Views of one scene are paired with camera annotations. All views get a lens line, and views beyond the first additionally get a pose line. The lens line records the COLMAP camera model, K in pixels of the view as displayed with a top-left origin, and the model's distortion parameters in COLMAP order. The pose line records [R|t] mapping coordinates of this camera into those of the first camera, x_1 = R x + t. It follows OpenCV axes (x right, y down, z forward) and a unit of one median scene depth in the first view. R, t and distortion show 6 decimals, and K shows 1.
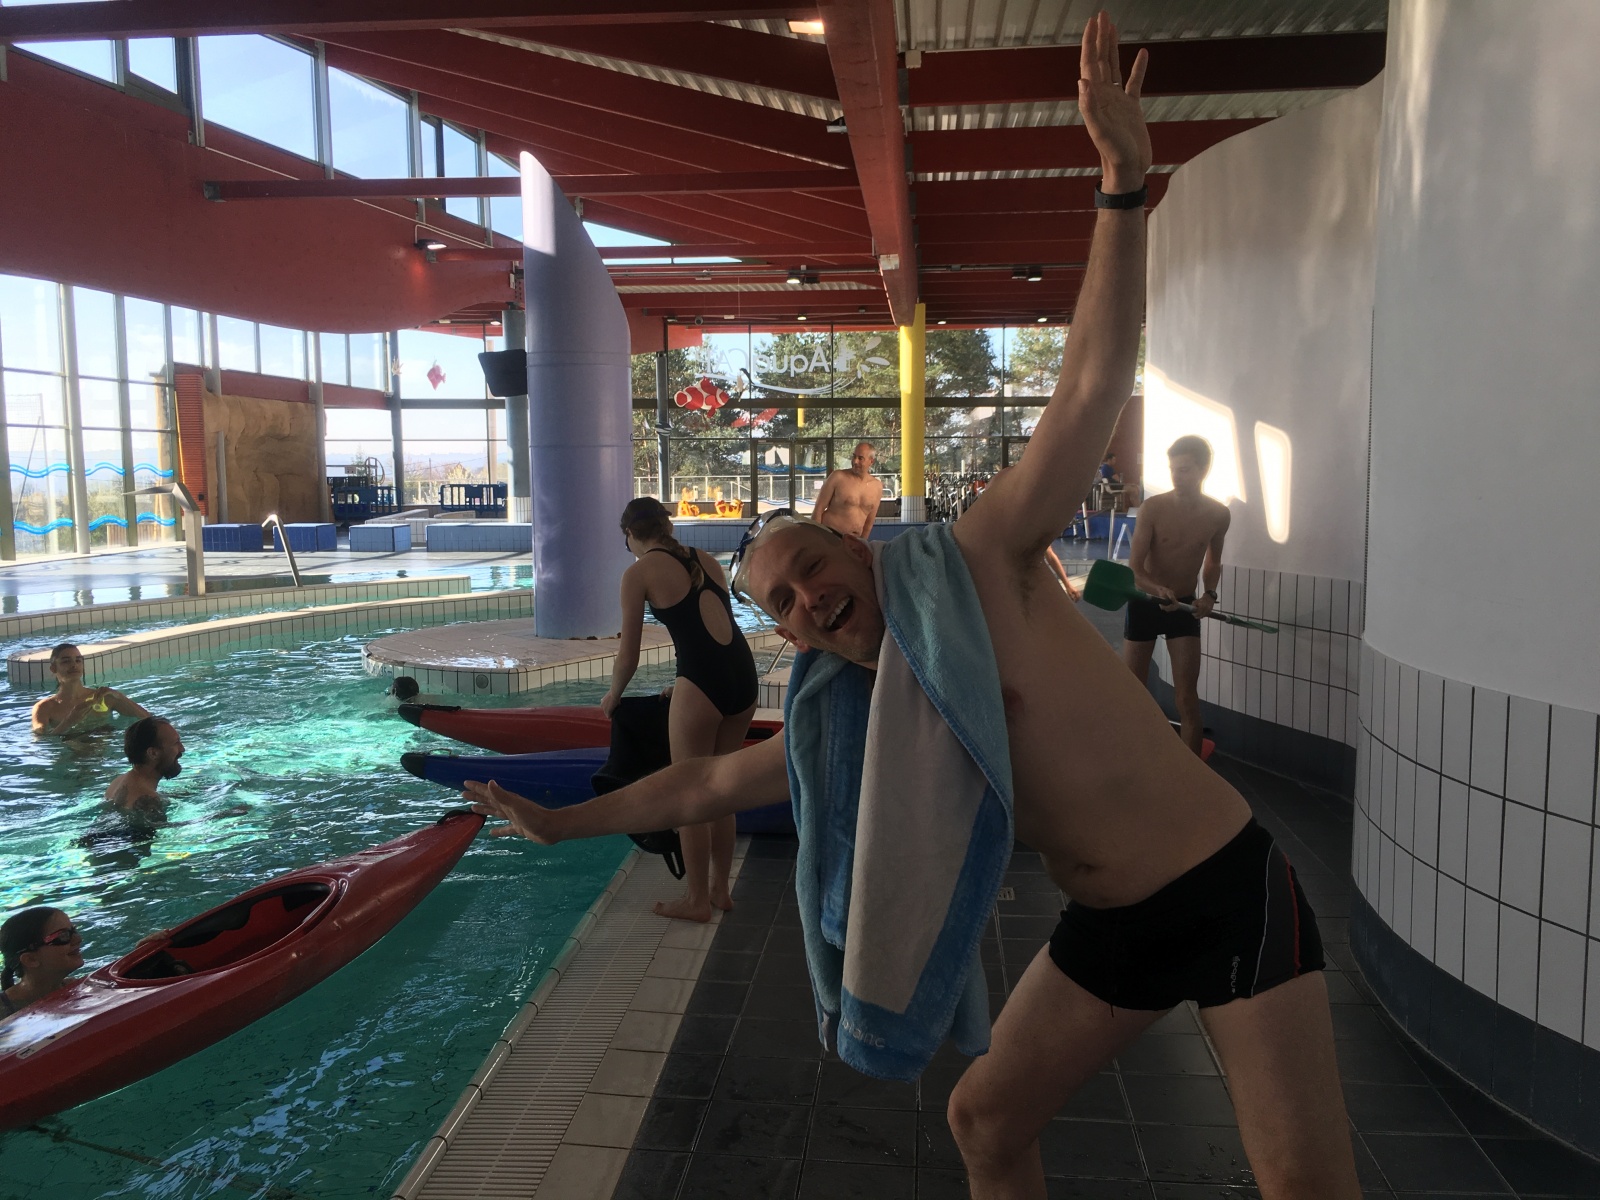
lens RADIAL K [[1346.2, 0, 796.2], [0, 1346.2, 598.5], [0, 0, 1]] dist [0.085379, -0.100146]
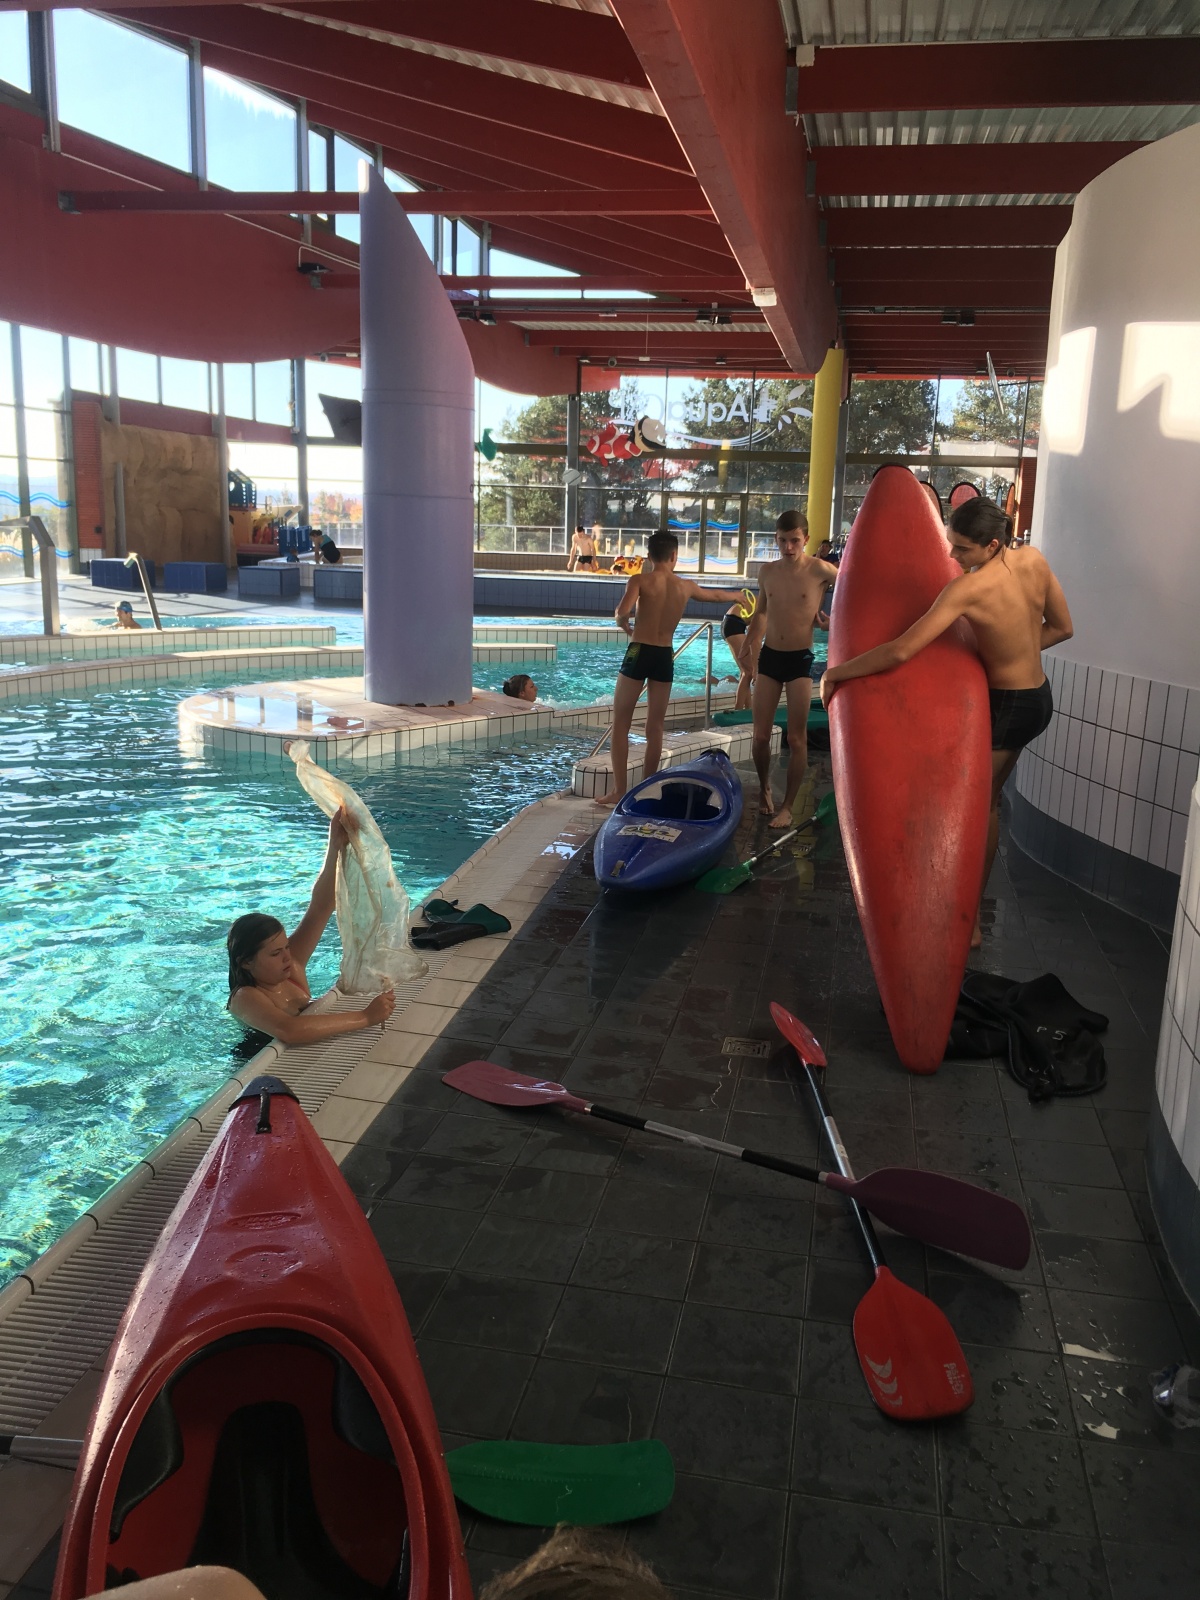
lens RADIAL K [[1346.2, 0, 596.6], [0, 1346.2, 810.9], [0, 0, 1]] dist [0.085379, -0.100146]
pose [[0.994809, 0.058938, -0.082949, 0.022724], [-0.049004, 0.991912, 0.117082, -0.005663], [0.089179, -0.112410, 0.989652, 0.029227]]
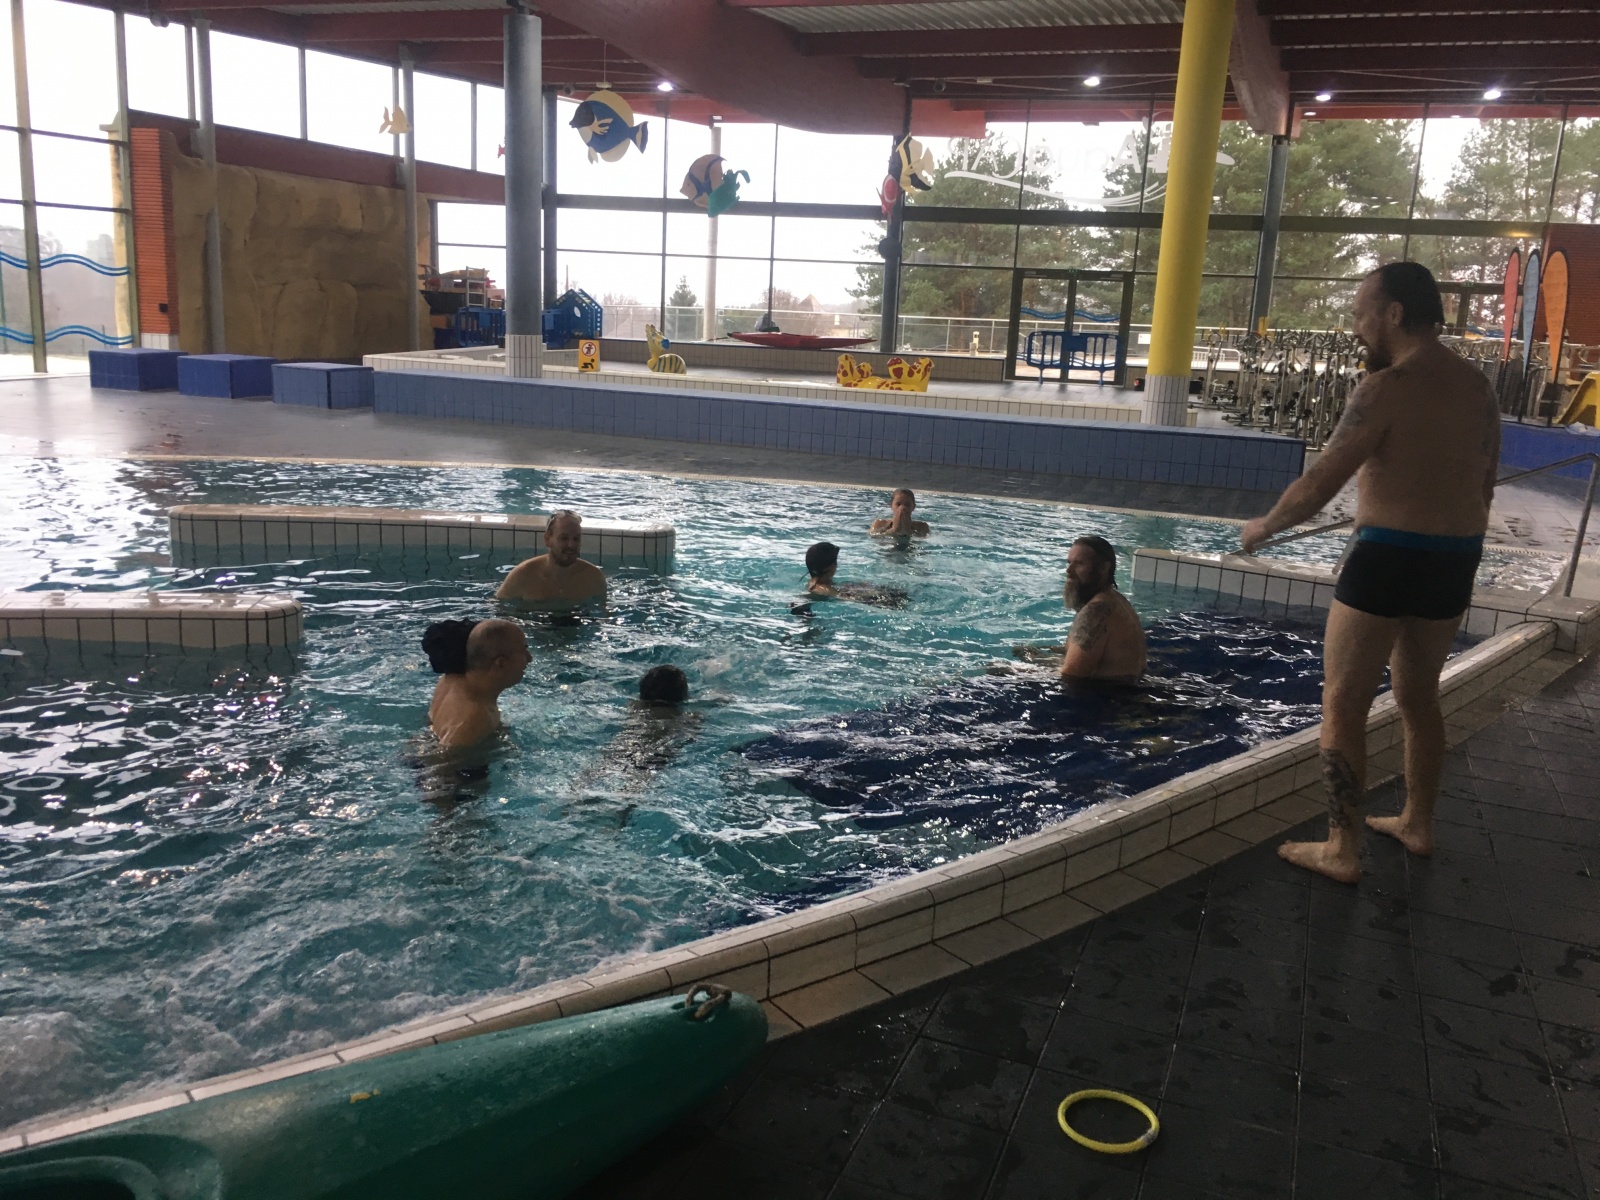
lens RADIAL K [[1346.2, 0, 769.1], [0, 1346.2, 628.1], [0, 0, 1]] dist [0.085379, -0.100146]
pose [[0.957530, 0.118898, -0.262676, 0.091510], [-0.081377, 0.985423, 0.149399, -0.047281], [0.276610, -0.121678, 0.953248, 0.437322]]
